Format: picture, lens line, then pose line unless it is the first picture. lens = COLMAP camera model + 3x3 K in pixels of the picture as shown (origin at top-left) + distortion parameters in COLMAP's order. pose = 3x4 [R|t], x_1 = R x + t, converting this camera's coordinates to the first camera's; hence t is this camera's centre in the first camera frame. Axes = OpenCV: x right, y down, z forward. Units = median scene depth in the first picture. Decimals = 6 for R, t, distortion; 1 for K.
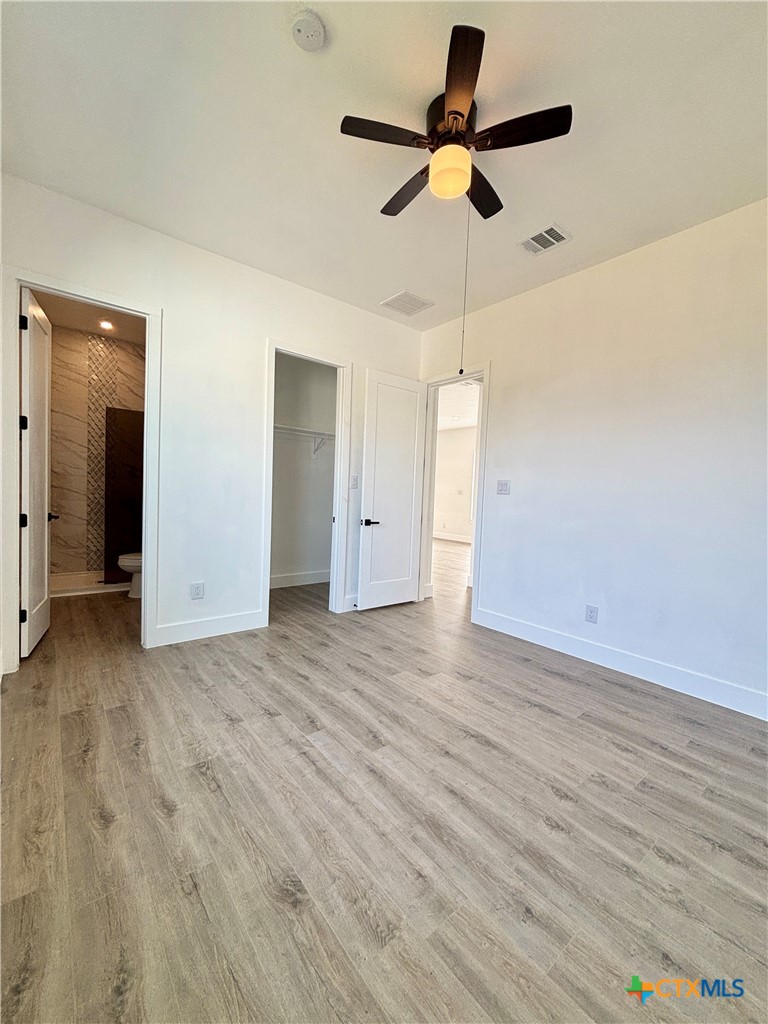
lens RADIAL K [[415.9, 0, 384.0], [0, 415.9, 512.0], [0, 0, 1]] dist [0.000707, -0.000154]
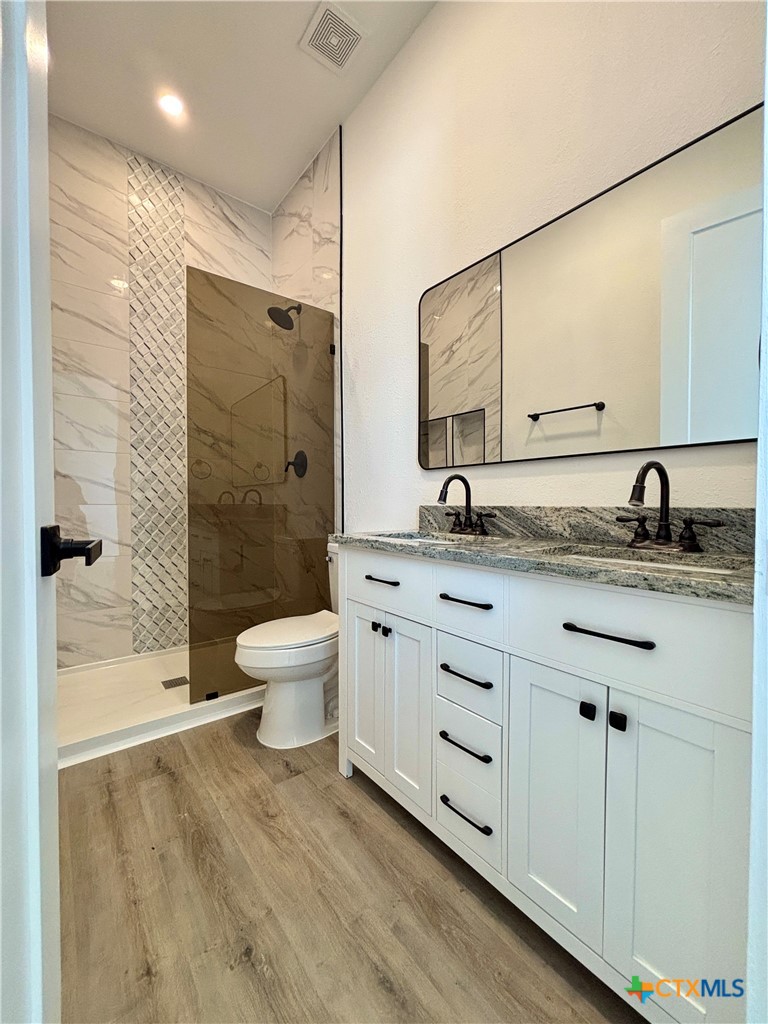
lens RADIAL K [[412.1, 0, 384.0], [0, 412.1, 512.0], [0, 0, 1]] dist [-0.018129, 0.010168]
pose [[0.999200, -0.039811, 0.003770, -1.026128], [0.039892, 0.998903, -0.024512, 0.008636], [-0.002790, 0.024643, 0.999692, 1.278903]]
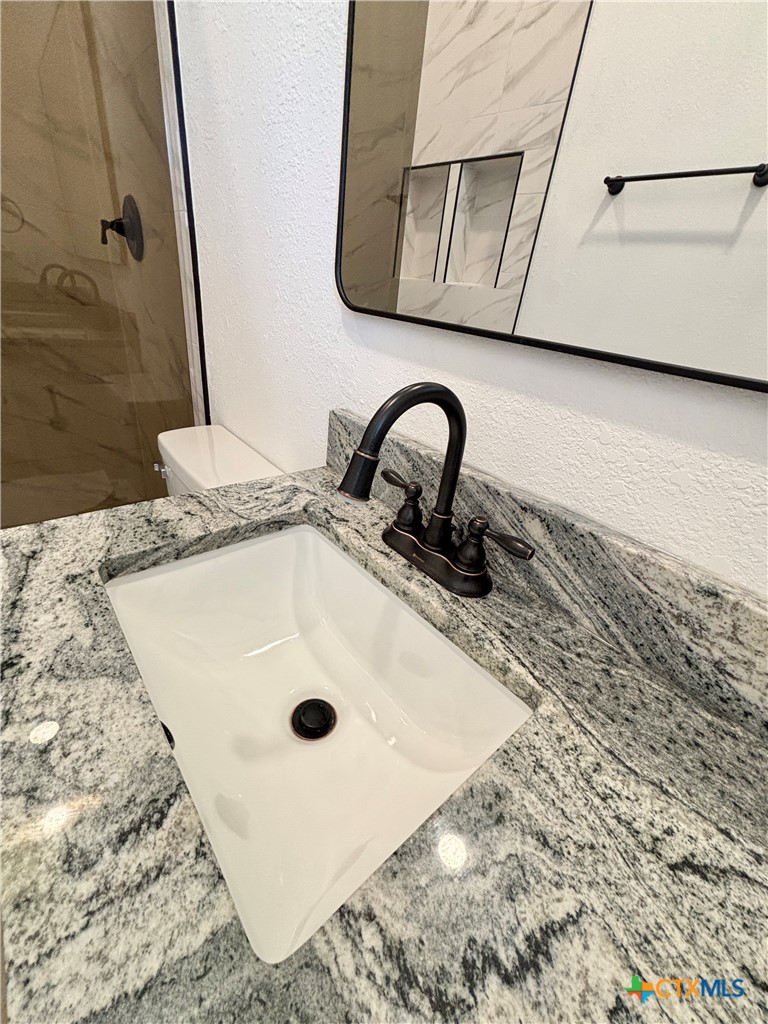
lens RADIAL K [[415.9, 0, 384.0], [0, 415.9, 512.0], [0, 0, 1]] dist [0.000707, -0.000154]
pose [[0.996203, 0.046431, 0.073650, -0.926279], [-0.073656, 0.900486, 0.428602, -0.096531], [-0.046420, -0.432400, 0.900486, 1.793130]]
